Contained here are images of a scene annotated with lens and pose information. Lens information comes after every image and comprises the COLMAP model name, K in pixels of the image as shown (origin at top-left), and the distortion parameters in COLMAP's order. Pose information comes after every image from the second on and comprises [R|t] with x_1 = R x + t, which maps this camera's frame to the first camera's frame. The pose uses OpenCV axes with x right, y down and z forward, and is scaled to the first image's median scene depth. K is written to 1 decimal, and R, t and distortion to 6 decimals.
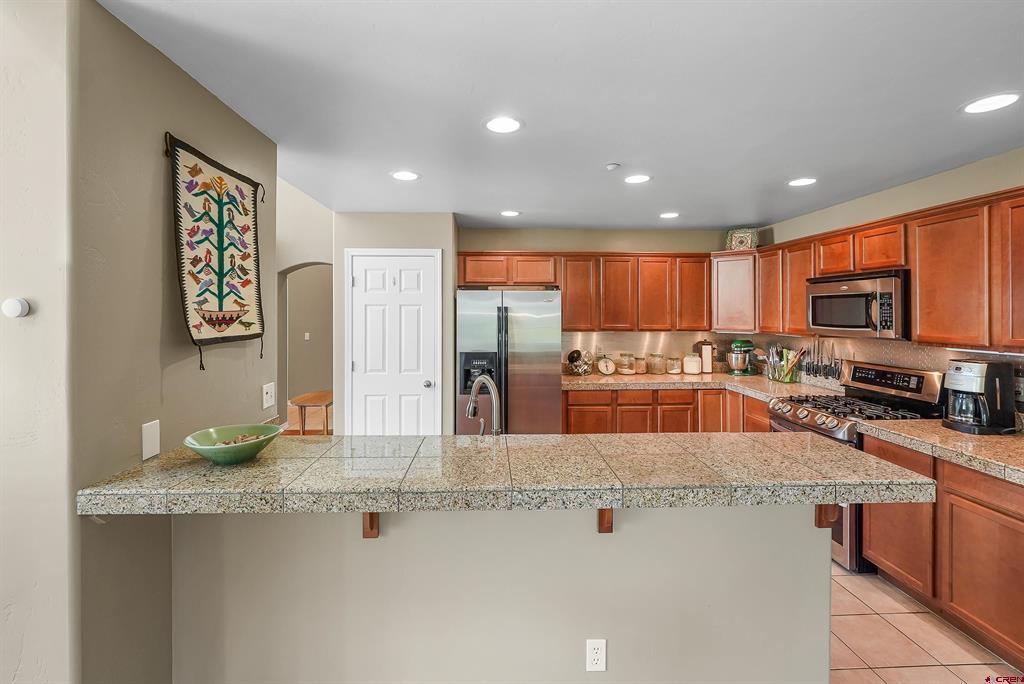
lens RADIAL K [[445.2, 0, 483.9], [0, 445.2, 309.7], [0, 0, 1]] dist [-0.006401, 0.002093]
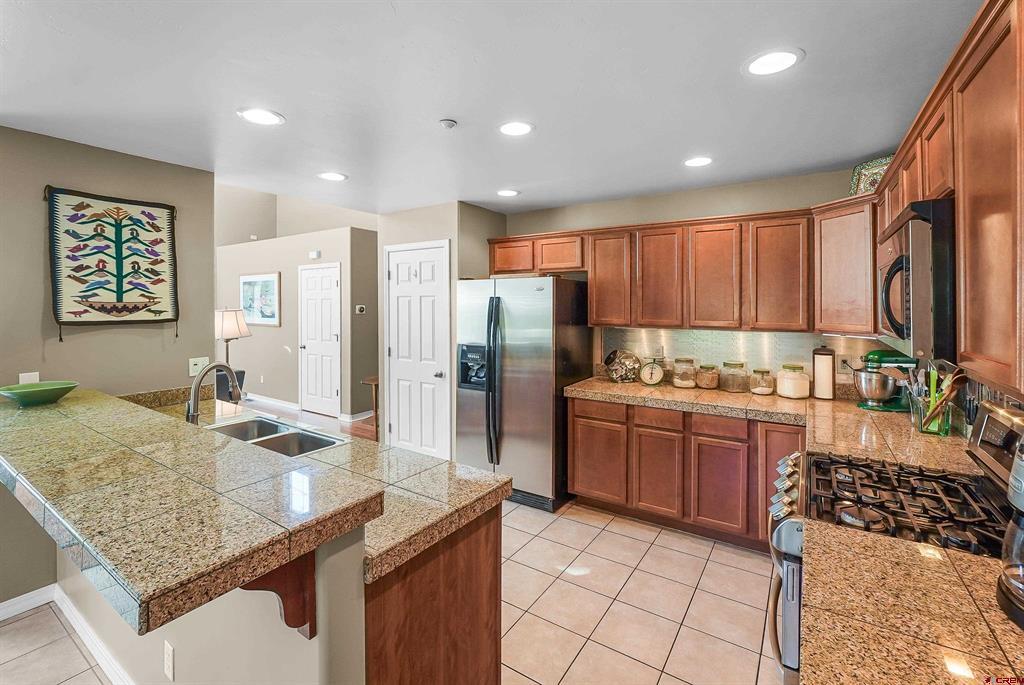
lens RADIAL K [[445.2, 0, 516.9], [0, 445.2, 306.1], [0, 0, 1]] dist [-0.006401, 0.002093]
pose [[0.813775, 0.002531, -0.581174, 0.853550], [0.003997, 0.999942, 0.009952, 0.004490], [0.581166, -0.010421, 0.813718, 0.397145]]
